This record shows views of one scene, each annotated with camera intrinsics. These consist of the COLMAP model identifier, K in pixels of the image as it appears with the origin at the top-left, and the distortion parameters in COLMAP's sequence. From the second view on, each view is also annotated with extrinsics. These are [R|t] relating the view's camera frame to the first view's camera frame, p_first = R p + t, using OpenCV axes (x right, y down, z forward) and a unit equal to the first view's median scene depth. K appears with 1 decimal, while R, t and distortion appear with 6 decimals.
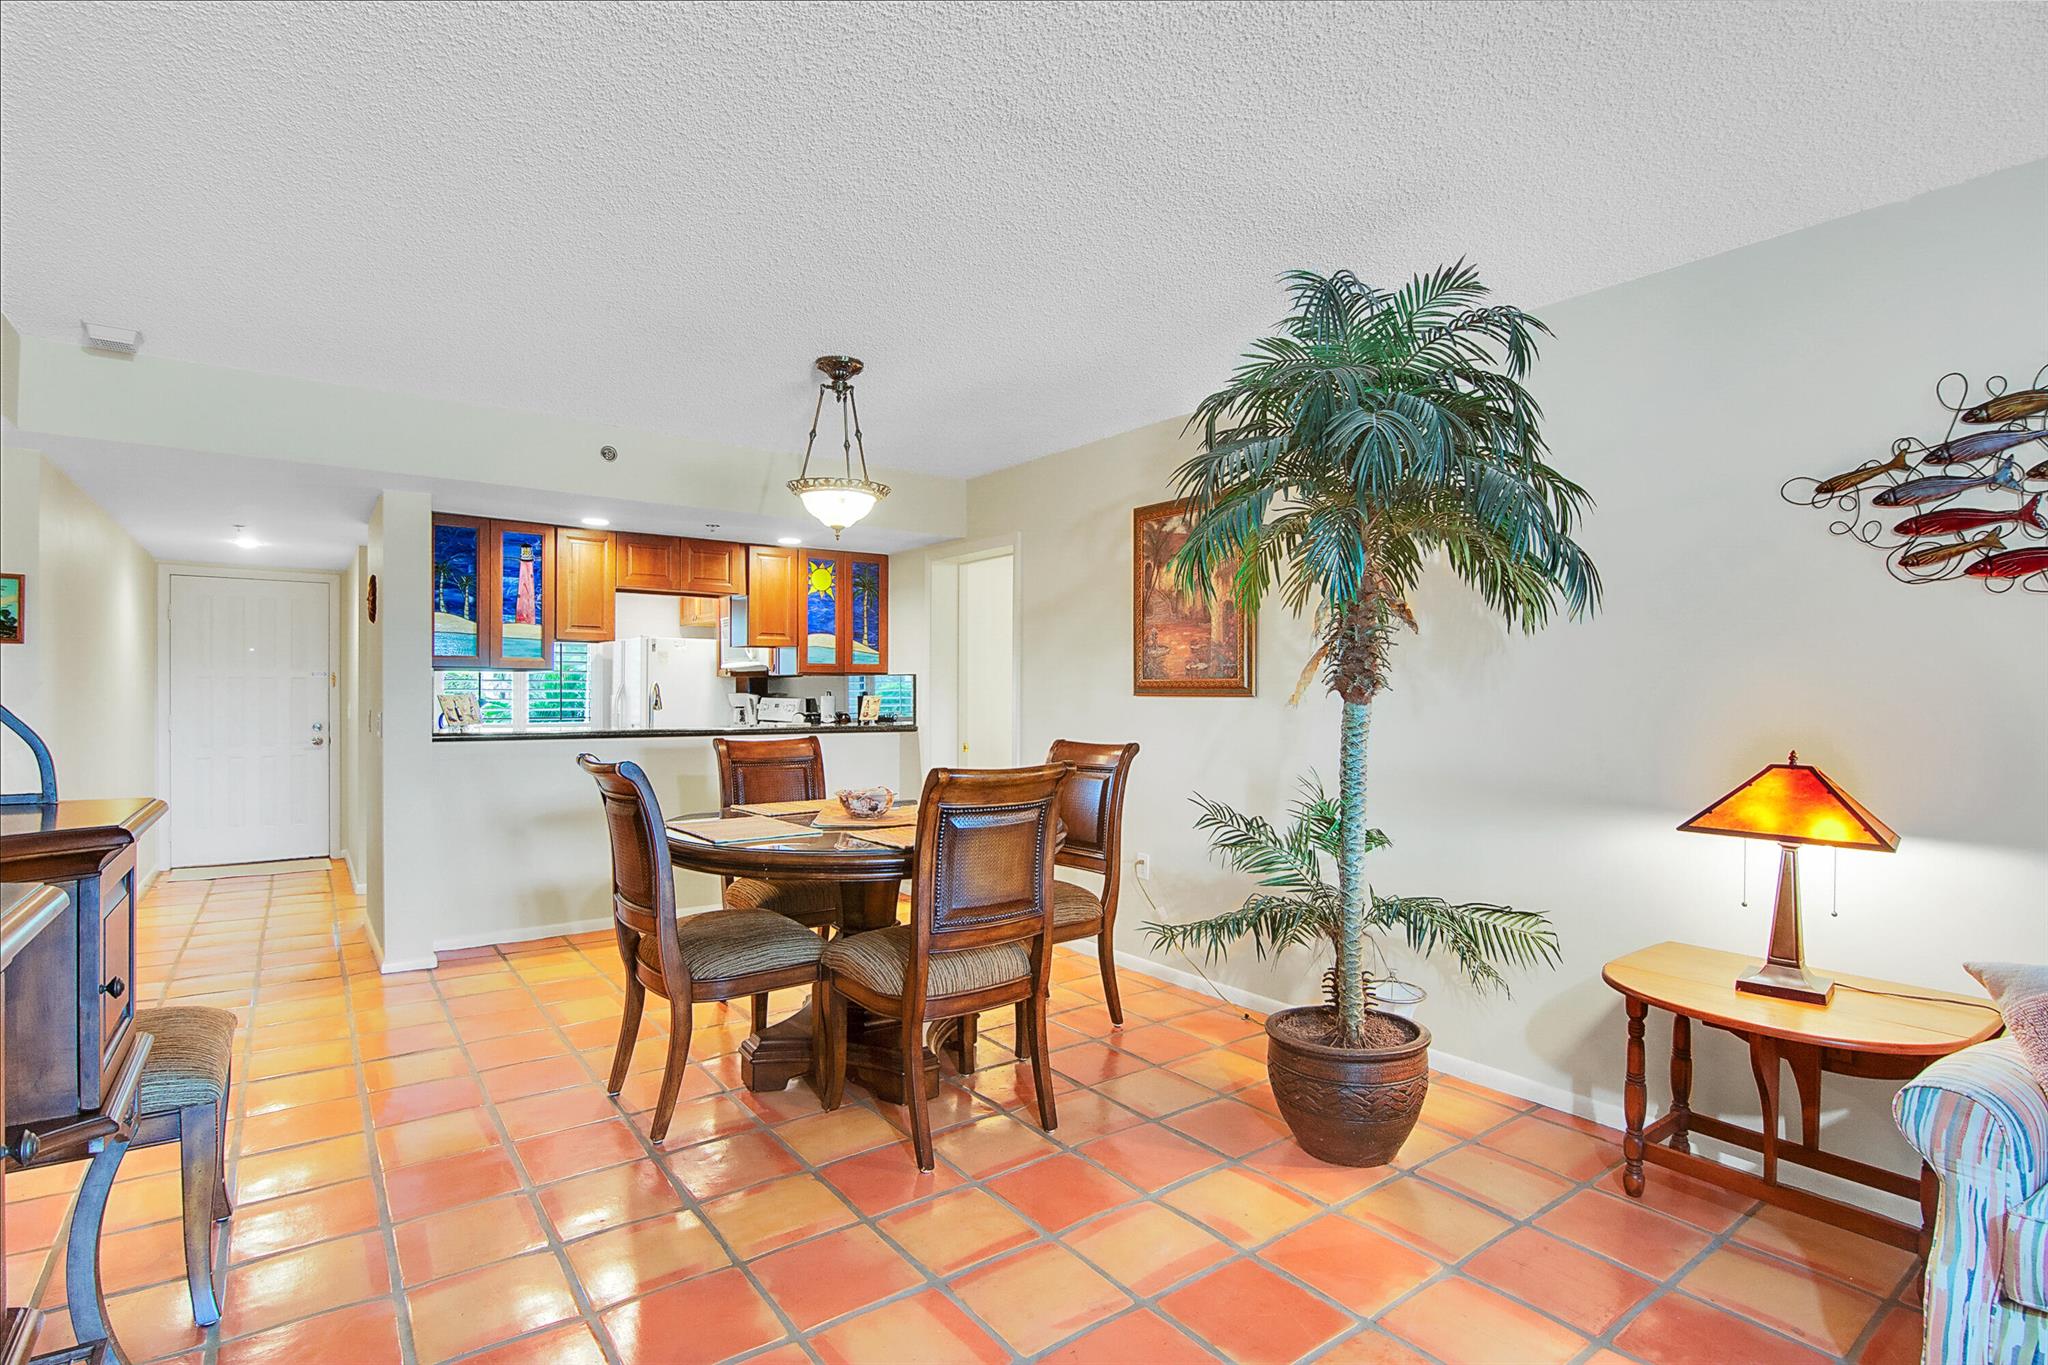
lens RADIAL K [[1027.3, 0, 1028.9], [0, 1027.3, 689.5], [0, 0, 1]] dist [-0.020982, -0.001522]
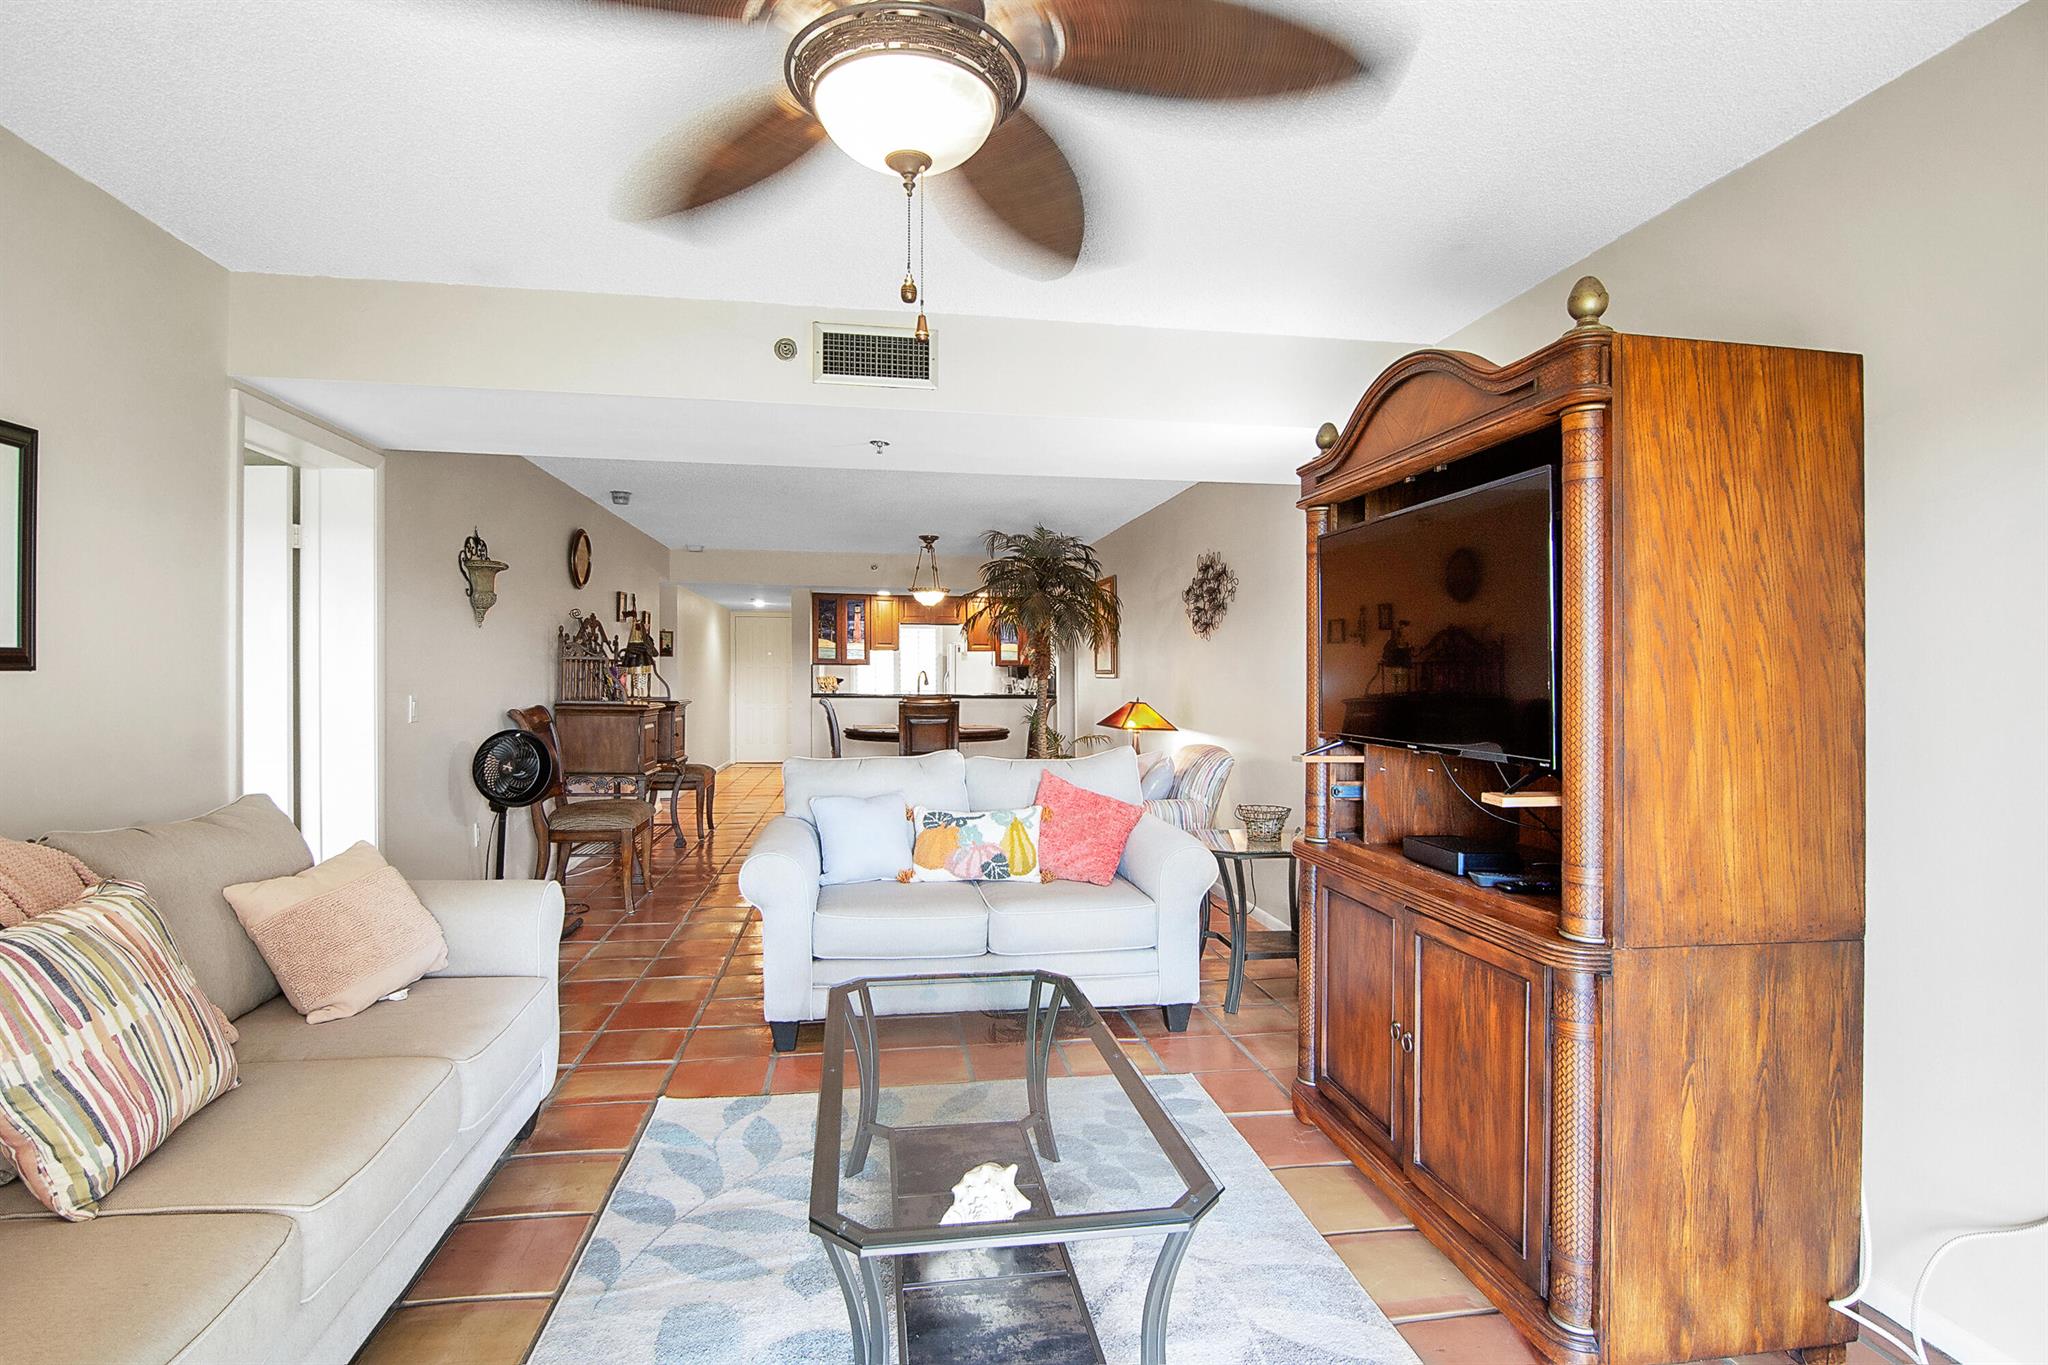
lens RADIAL K [[1015.9, 0, 1020.3], [0, 1015.9, 663.2], [0, 0, 1]] dist [-0.019698, -0.001118]
pose [[0.888036, -0.003580, -0.459761, 0.766570], [-0.000635, 0.999959, -0.009014, -0.003782], [0.459774, 0.008297, 0.887997, -0.701171]]
